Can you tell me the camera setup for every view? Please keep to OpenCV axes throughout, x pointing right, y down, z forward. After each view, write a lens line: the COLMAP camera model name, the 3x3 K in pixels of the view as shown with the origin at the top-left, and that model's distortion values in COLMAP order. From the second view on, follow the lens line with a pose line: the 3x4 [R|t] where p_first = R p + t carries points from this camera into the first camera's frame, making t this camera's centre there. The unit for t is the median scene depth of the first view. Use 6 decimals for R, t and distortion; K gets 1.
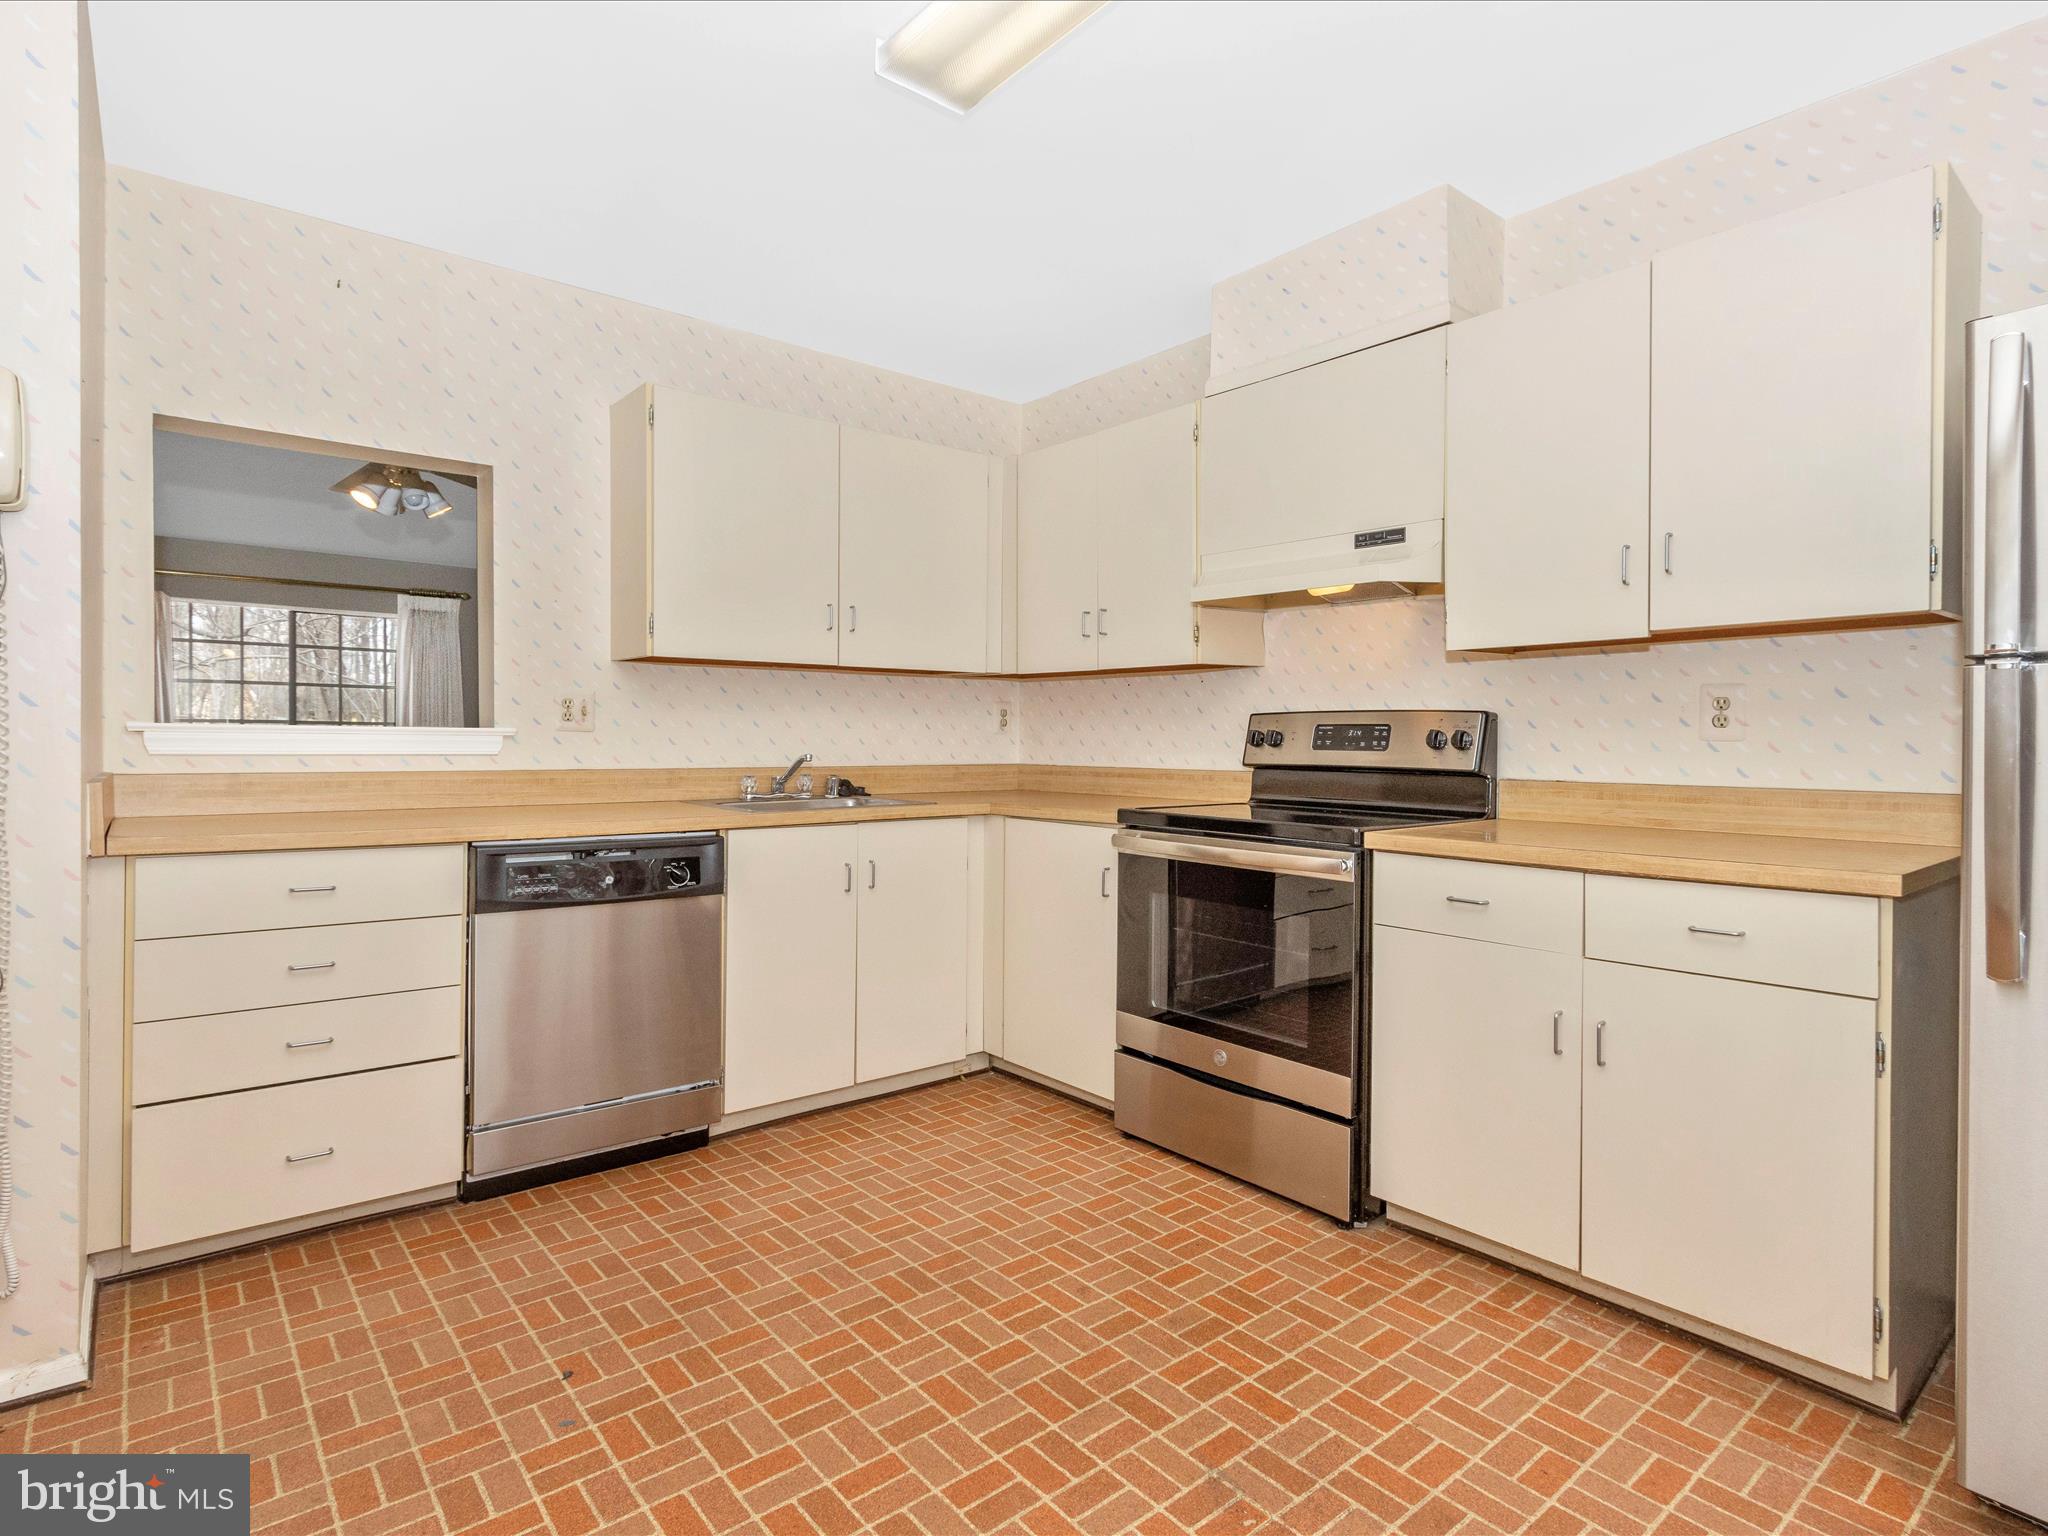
lens RADIAL K [[1067.4, 0, 1019.8], [0, 1067.4, 749.4], [0, 0, 1]] dist [-0.002461, -0.001009]
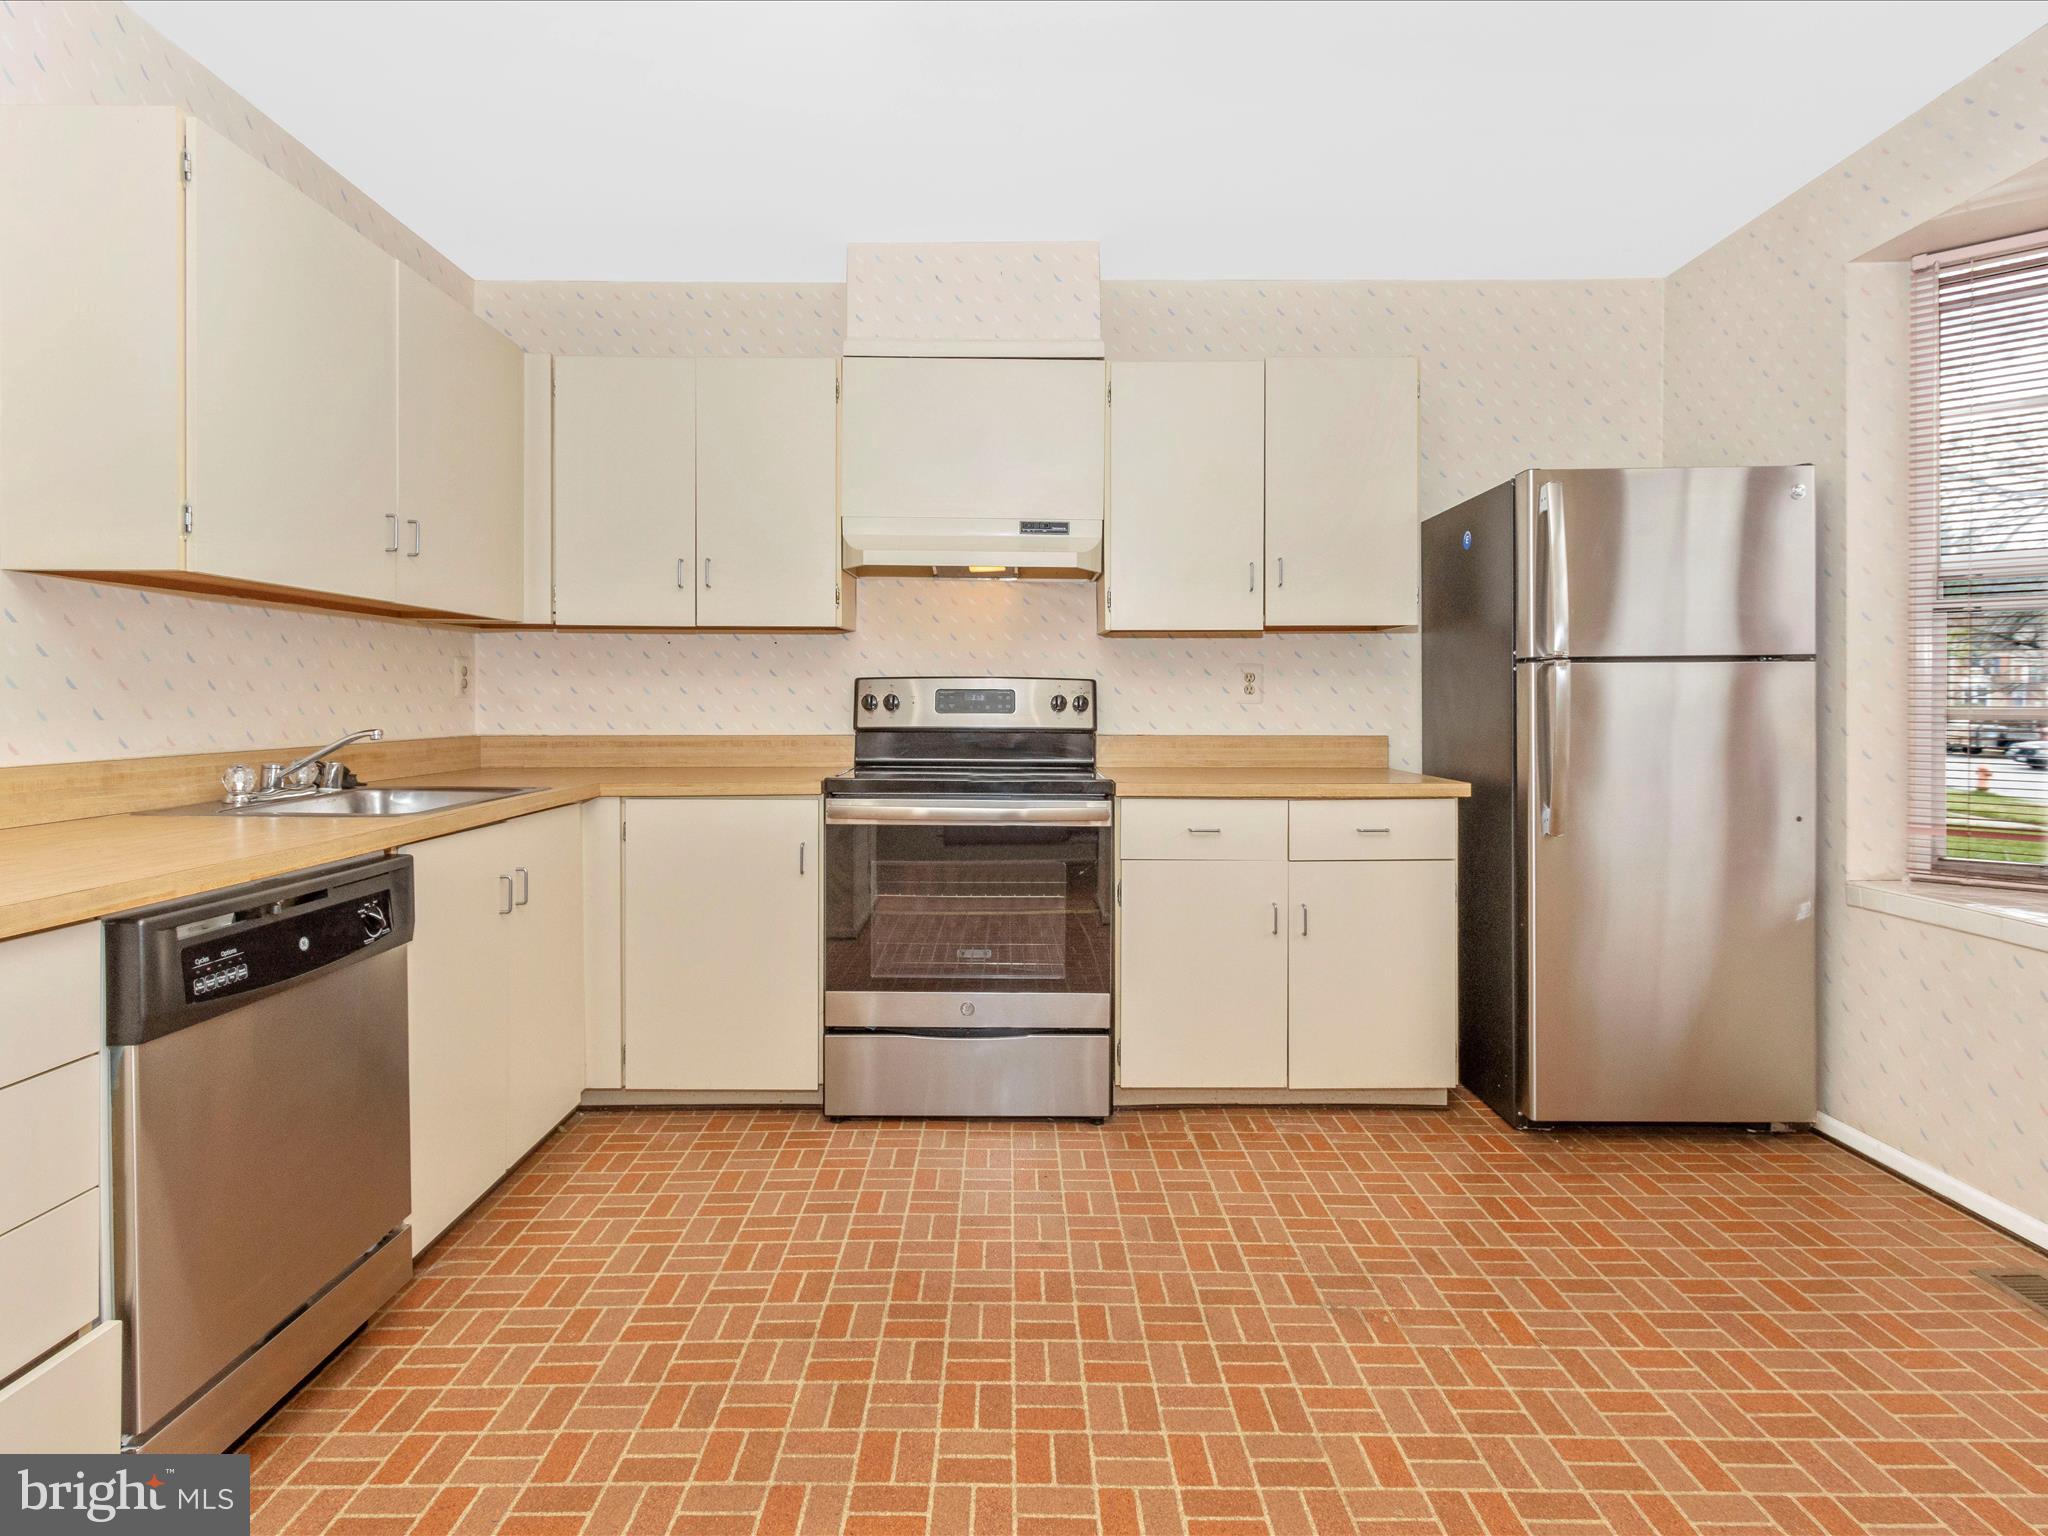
lens RADIAL K [[1075.7, 0, 1003.9], [0, 1075.7, 722.8], [0, 0, 1]] dist [-0.000681, -0.000229]
pose [[0.641651, -0.019797, 0.766741, -0.579144], [0.009659, 0.999796, 0.017731, -0.009565], [-0.766936, -0.003971, 0.641712, 0.292008]]
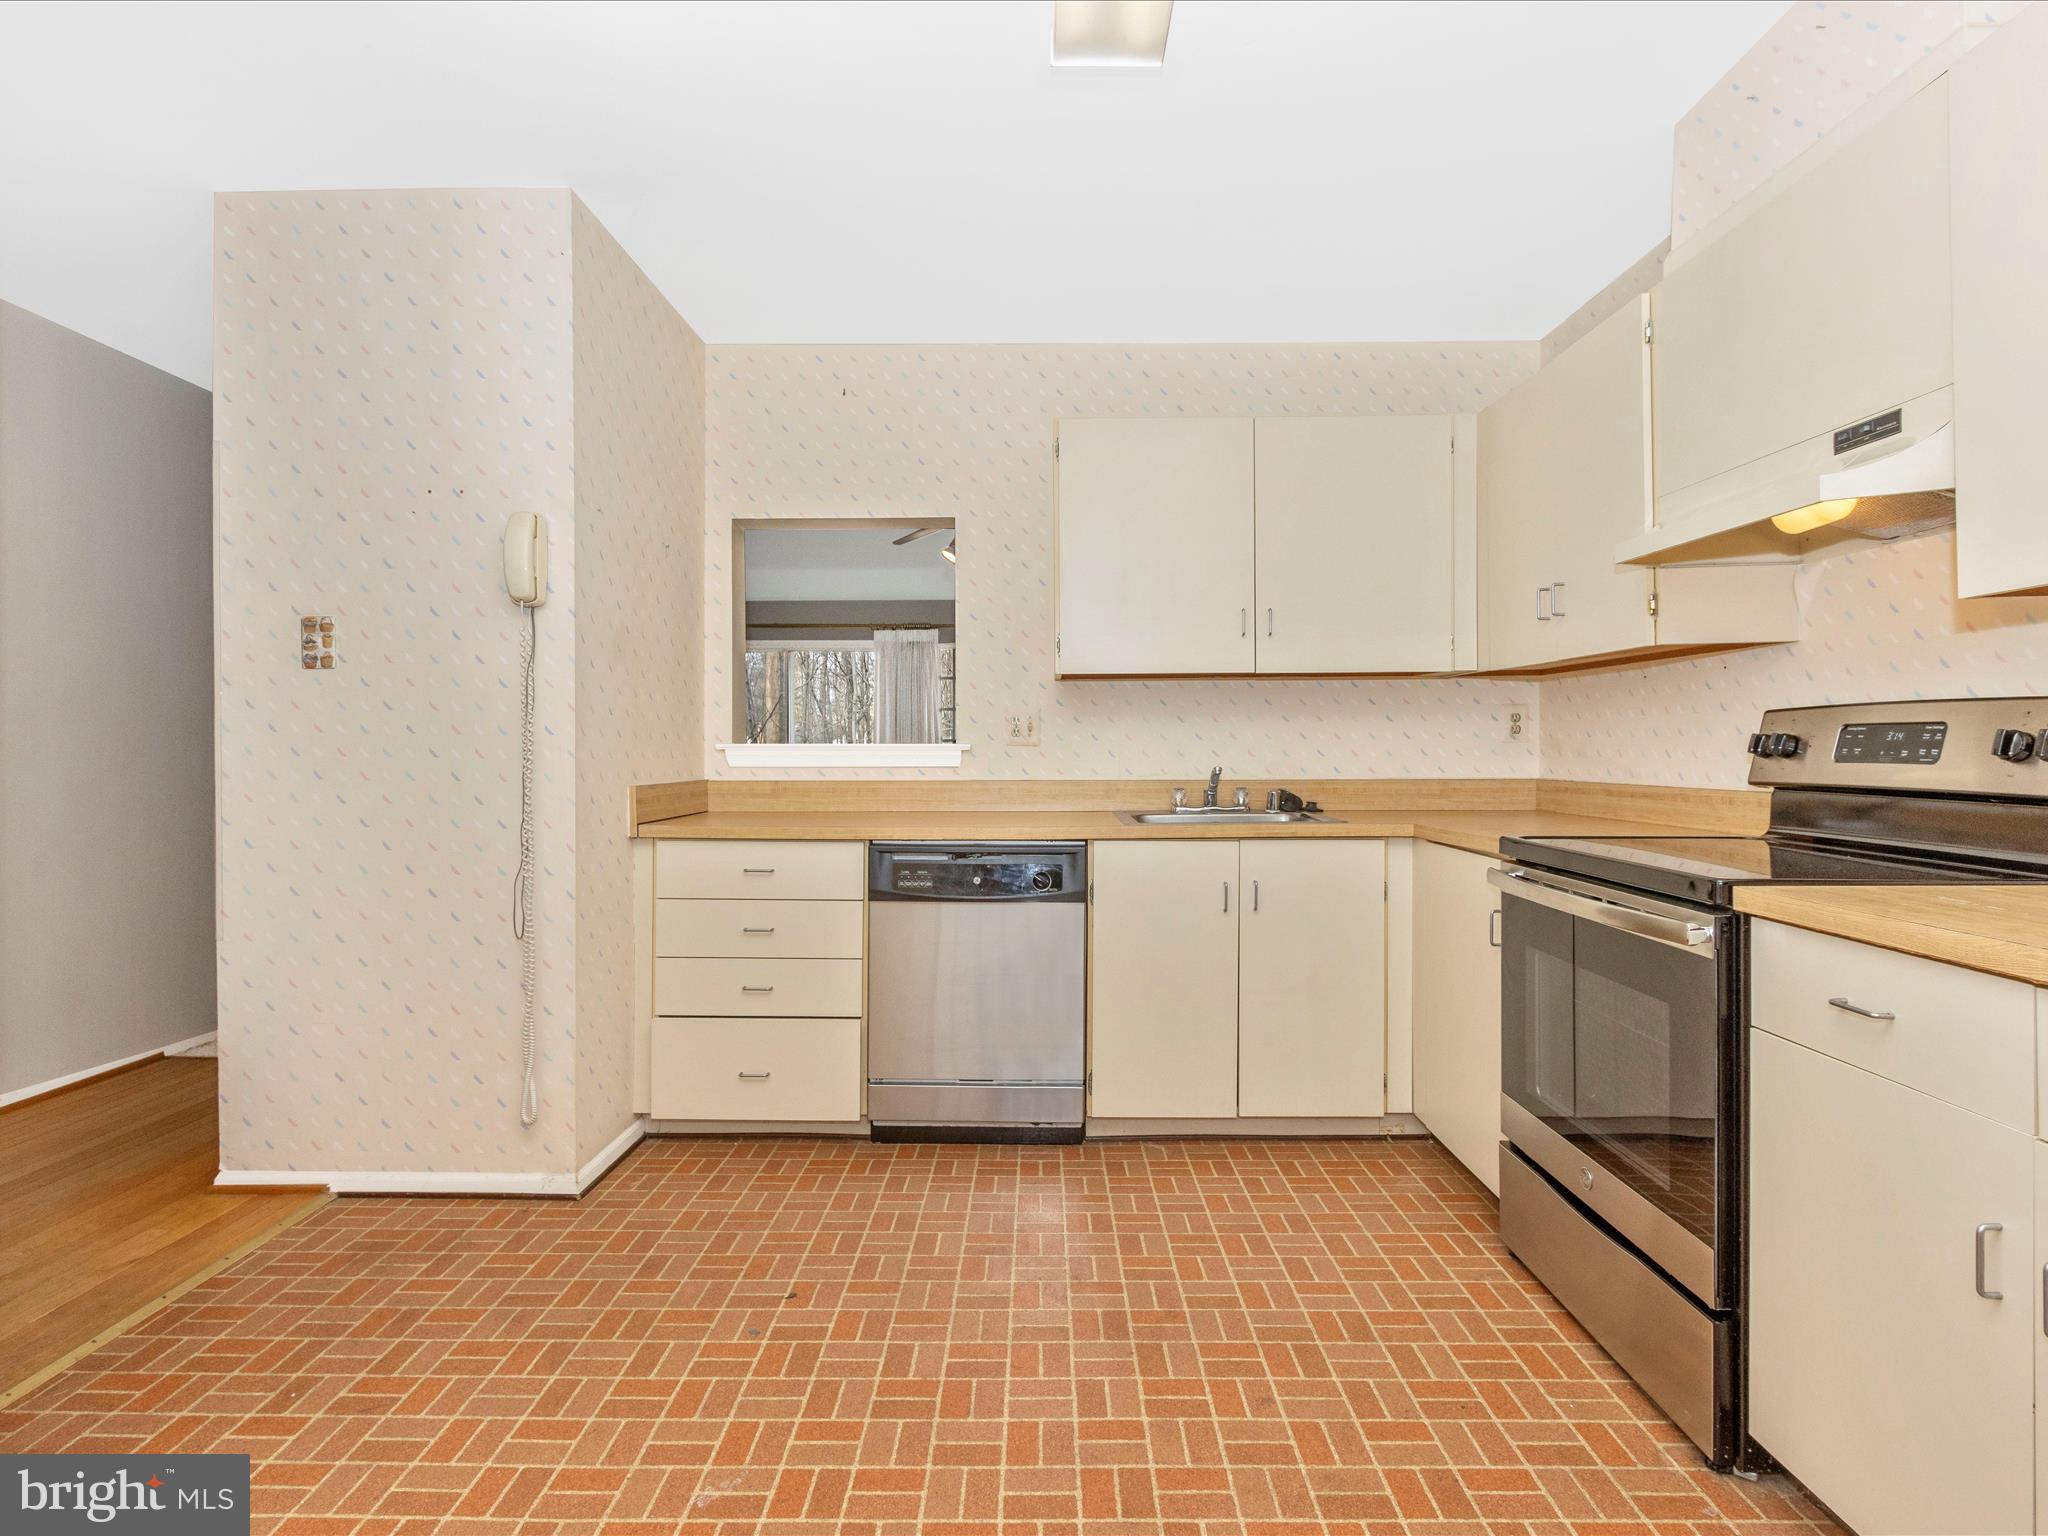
lens RADIAL K [[1074.2, 0, 1032.9], [0, 1074.2, 767.7], [0, 0, 1]] dist [0.000693, -0.007402]
pose [[0.767777, 0.002610, -0.640712, 0.365380], [0.001921, 0.999978, 0.006377, -0.001555], [0.640715, -0.006127, 0.767754, 0.182629]]
